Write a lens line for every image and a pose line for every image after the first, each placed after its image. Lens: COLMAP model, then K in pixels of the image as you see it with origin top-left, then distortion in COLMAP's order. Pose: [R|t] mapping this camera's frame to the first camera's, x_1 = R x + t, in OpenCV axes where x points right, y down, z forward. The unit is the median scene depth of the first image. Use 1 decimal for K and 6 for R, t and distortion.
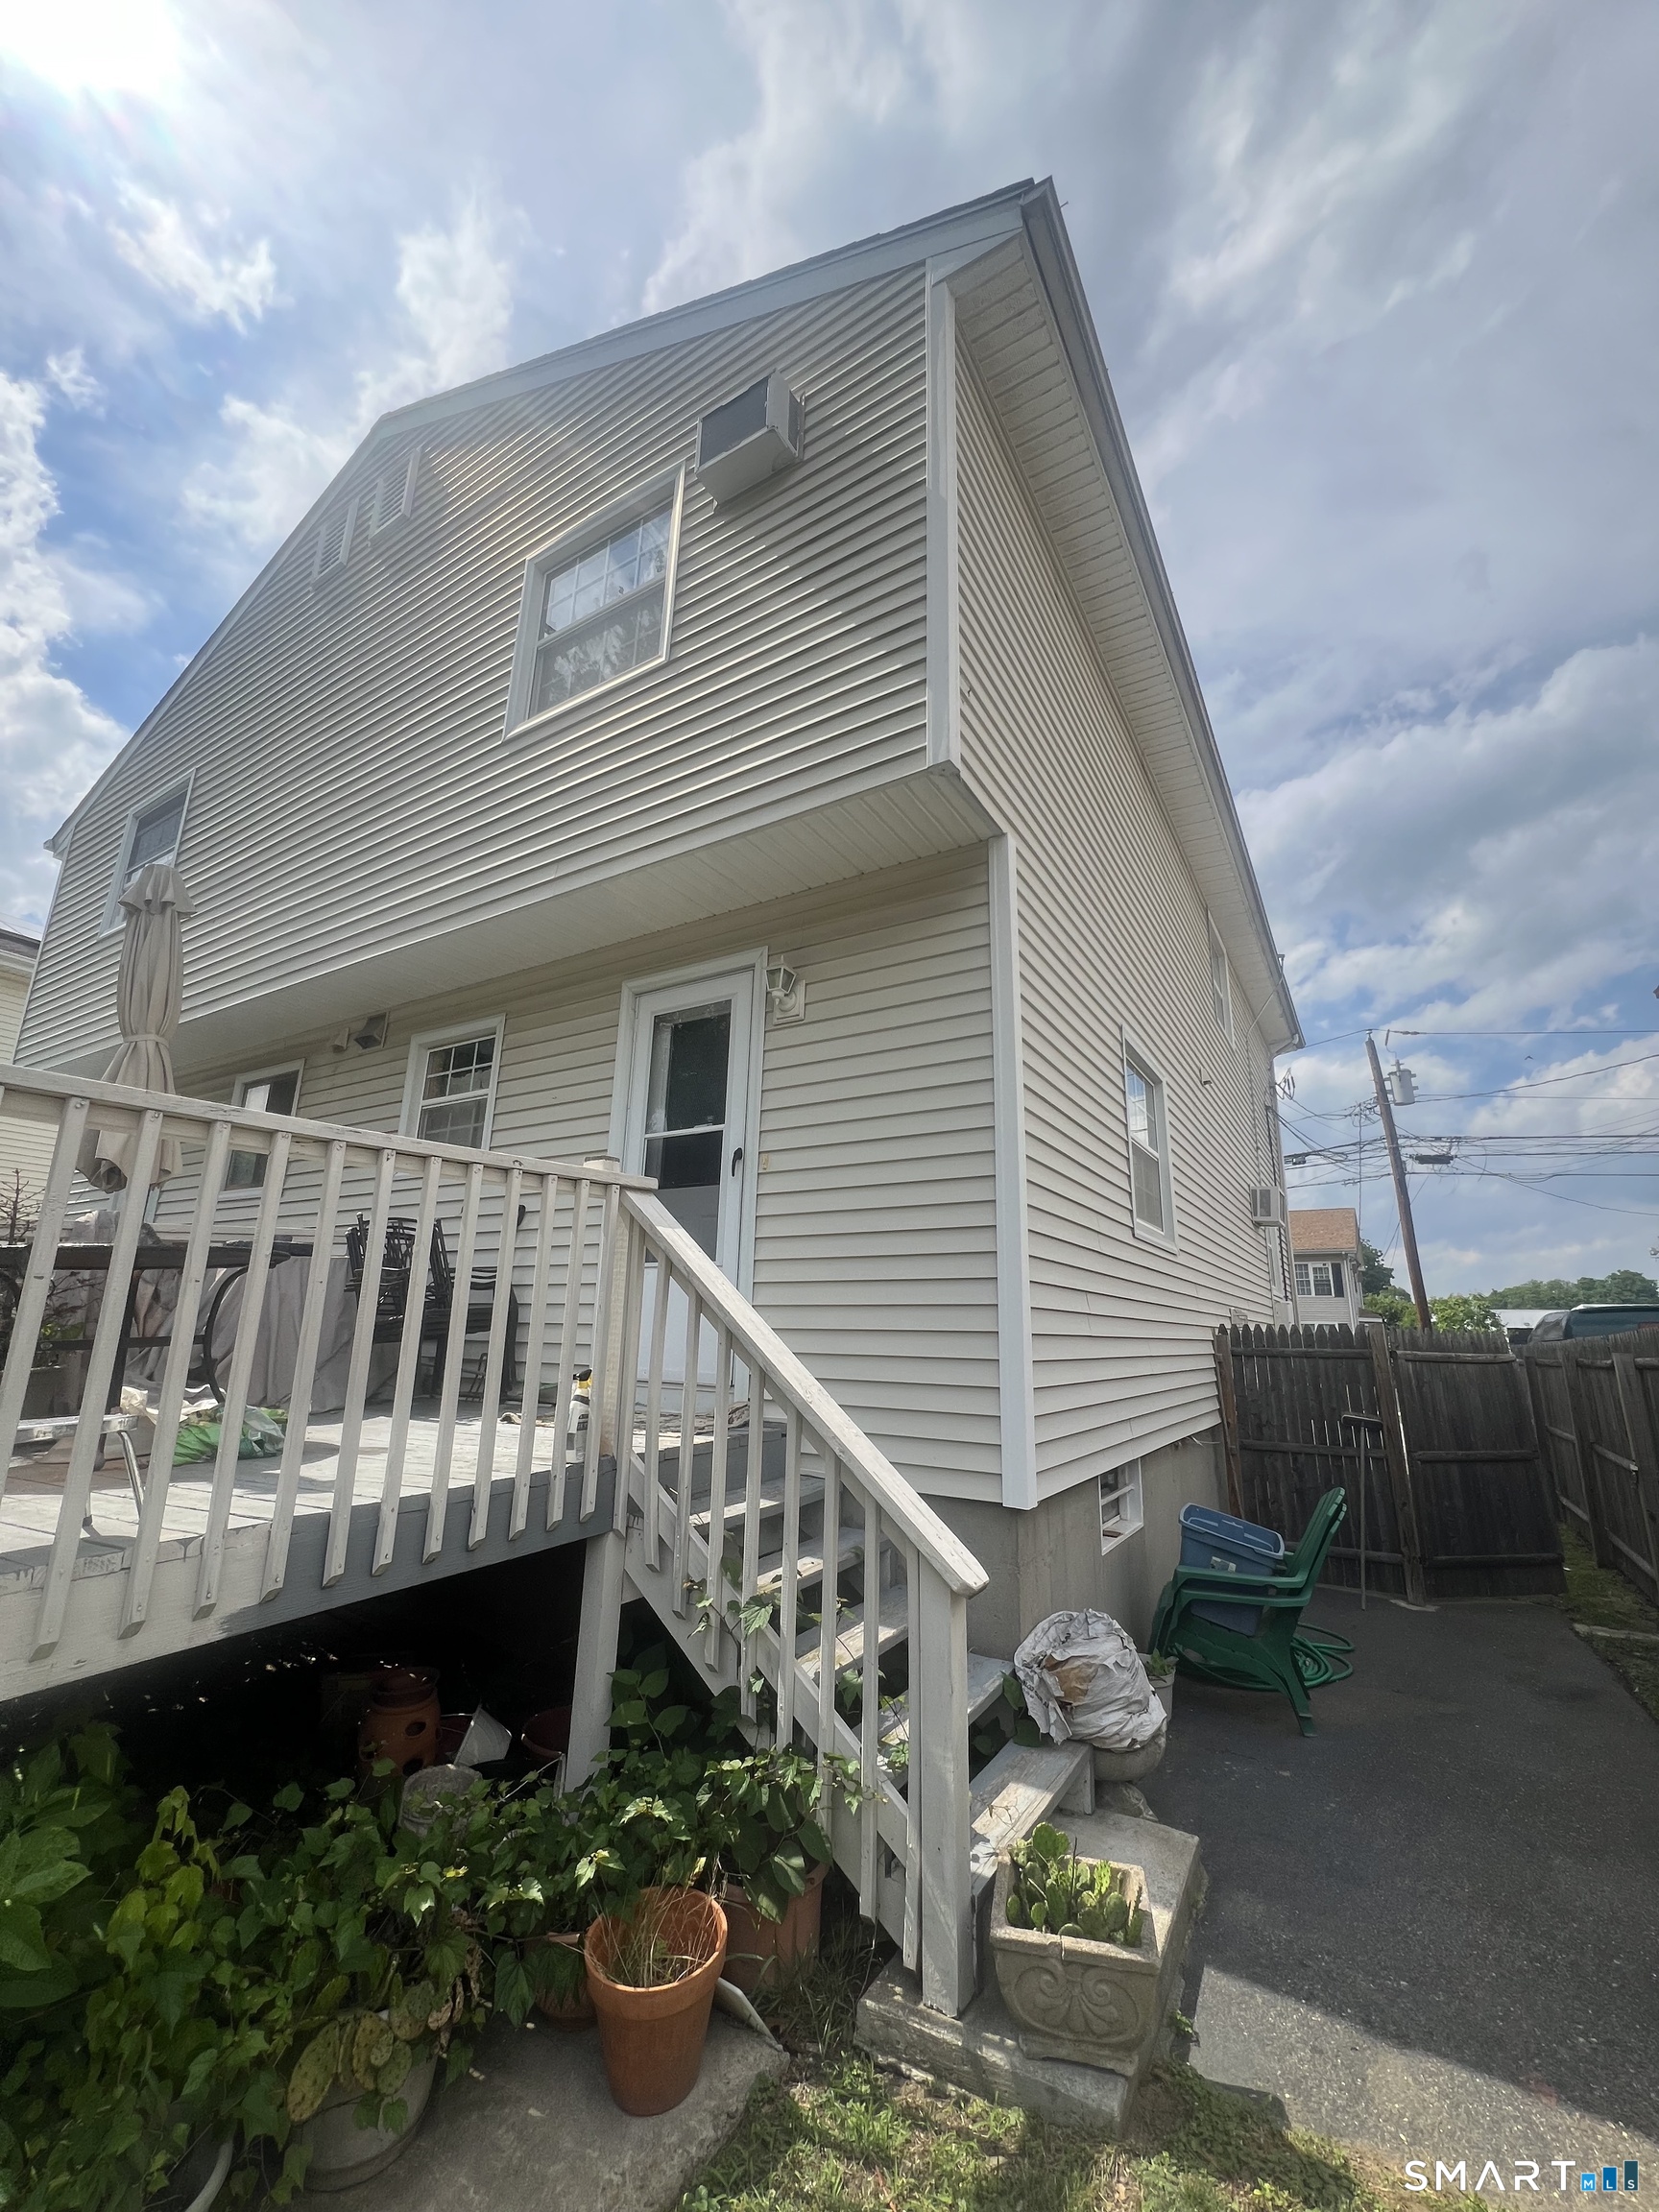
lens RADIAL K [[885.2, 0, 830.8], [0, 885.2, 1102.4], [0, 0, 1]] dist [-0.002849, 0.000594]
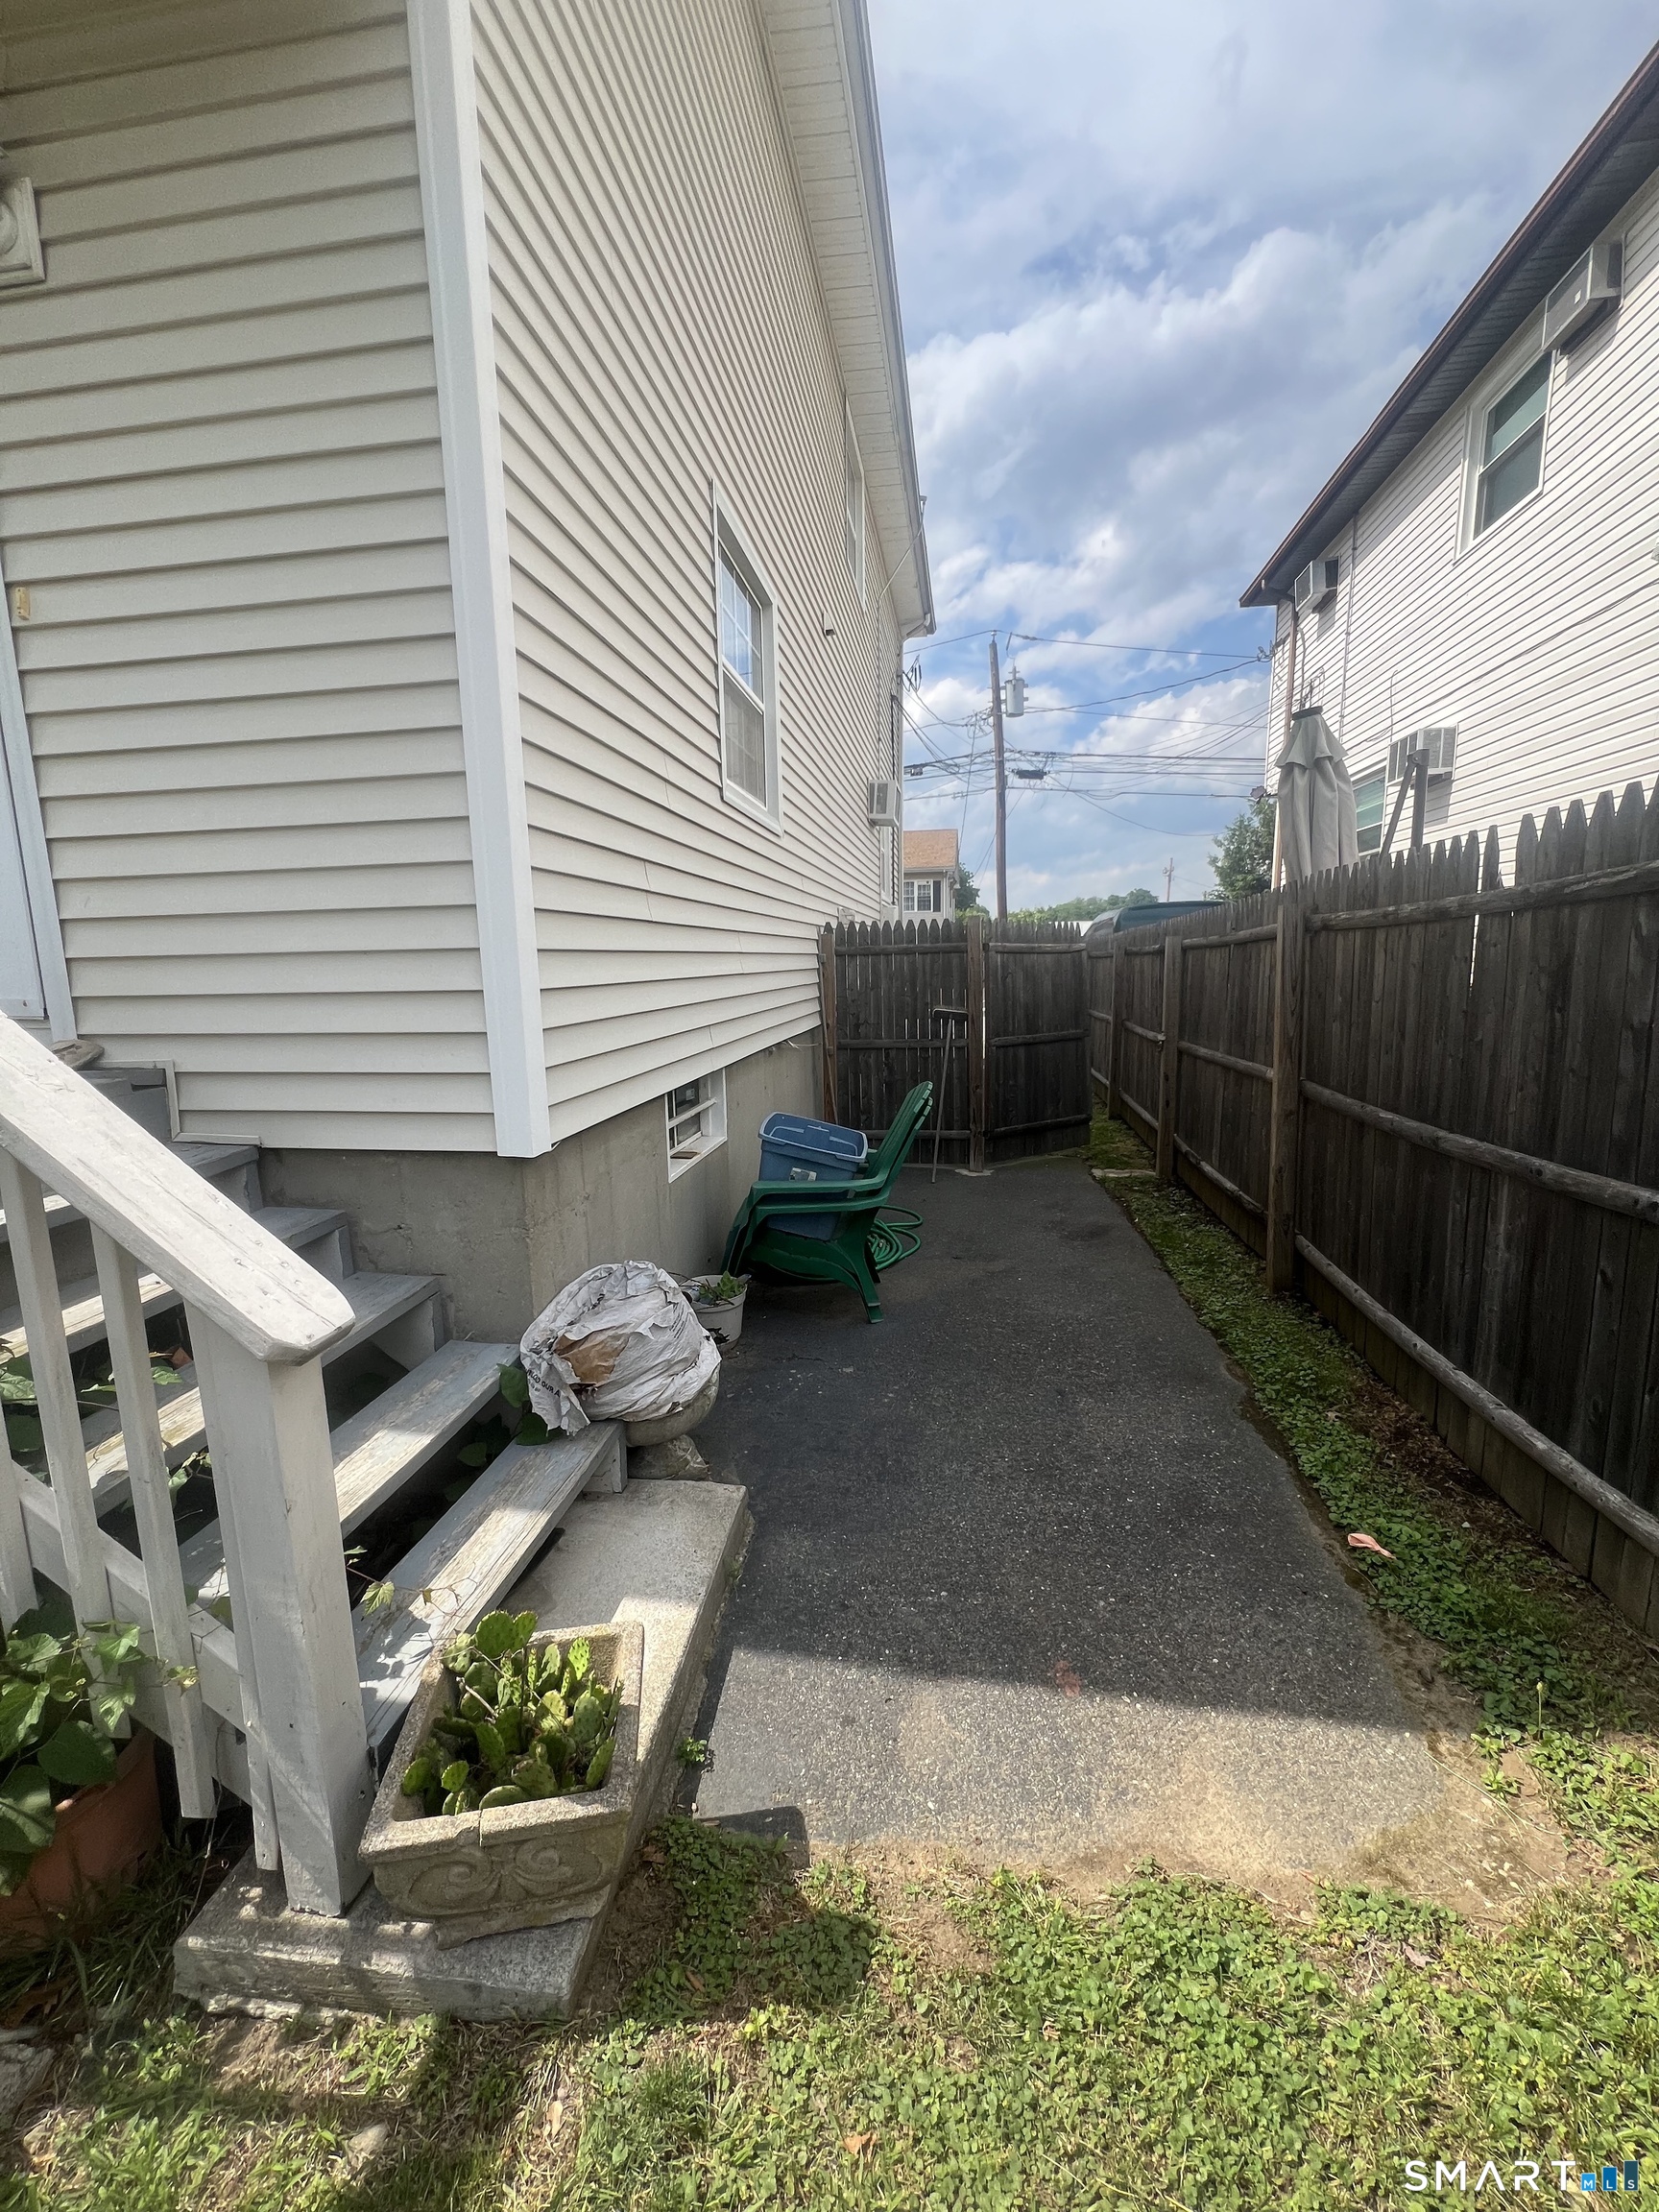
lens RADIAL K [[885.2, 0, 832.8], [0, 885.2, 1097.4], [0, 0, 1]] dist [-0.002849, 0.000594]
pose [[0.921218, -0.098379, 0.376402, 0.174216], [-0.060291, 0.919711, 0.387939, 0.127371], [-0.384346, -0.380070, 0.841323, 0.326993]]
